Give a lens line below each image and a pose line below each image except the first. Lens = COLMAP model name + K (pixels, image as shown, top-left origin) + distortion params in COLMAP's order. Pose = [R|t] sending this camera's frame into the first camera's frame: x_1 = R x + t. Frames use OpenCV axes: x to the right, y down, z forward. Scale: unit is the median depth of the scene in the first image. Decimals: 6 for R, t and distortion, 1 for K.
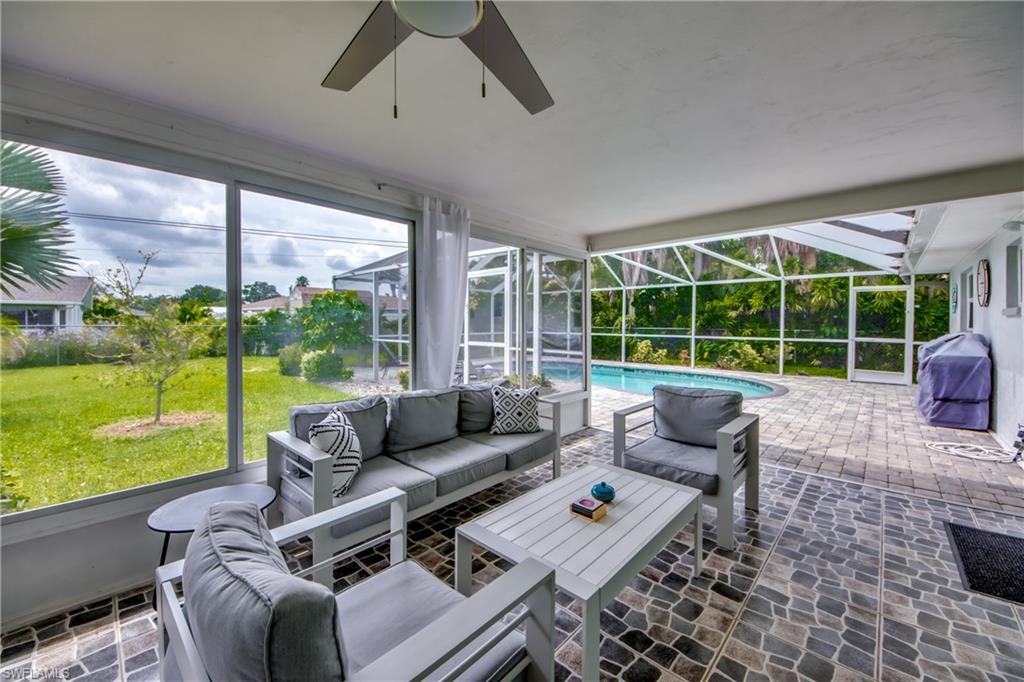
lens RADIAL K [[405.3, 0, 512.1], [0, 405.3, 327.0], [0, 0, 1]] dist [0.008171, -0.012257]
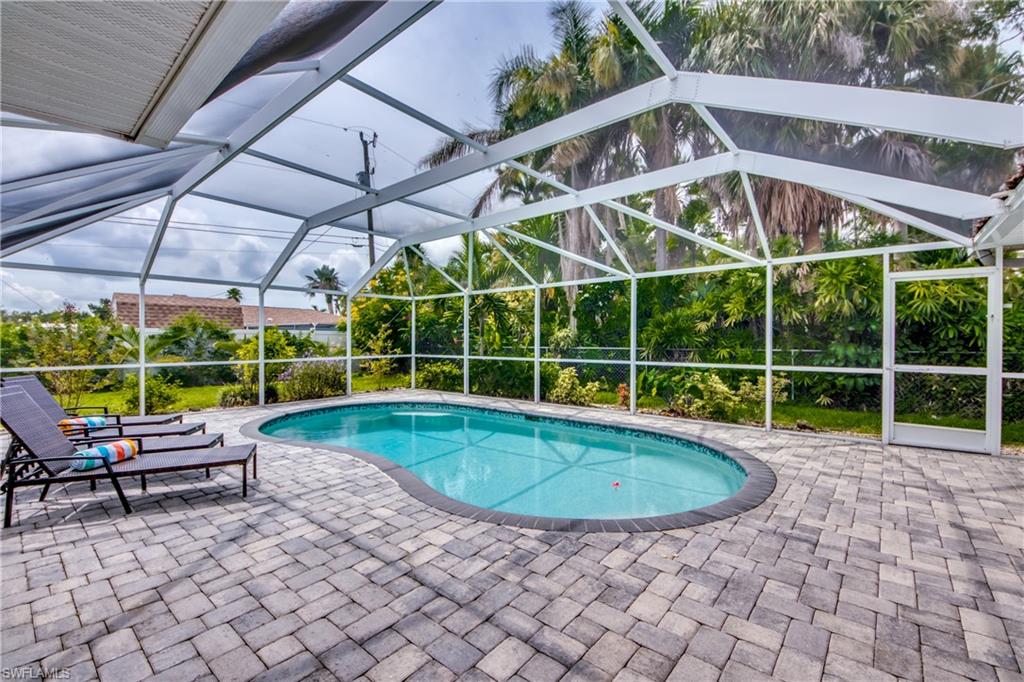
lens RADIAL K [[460.5, 0, 514.9], [0, 460.5, 338.3], [0, 0, 1]] dist [-0.008129, 0.000886]
pose [[0.998070, -0.006438, 0.061771, 0.243753], [0.007511, 0.999825, -0.017159, -0.002247], [-0.061649, 0.017590, 0.997943, 0.340683]]
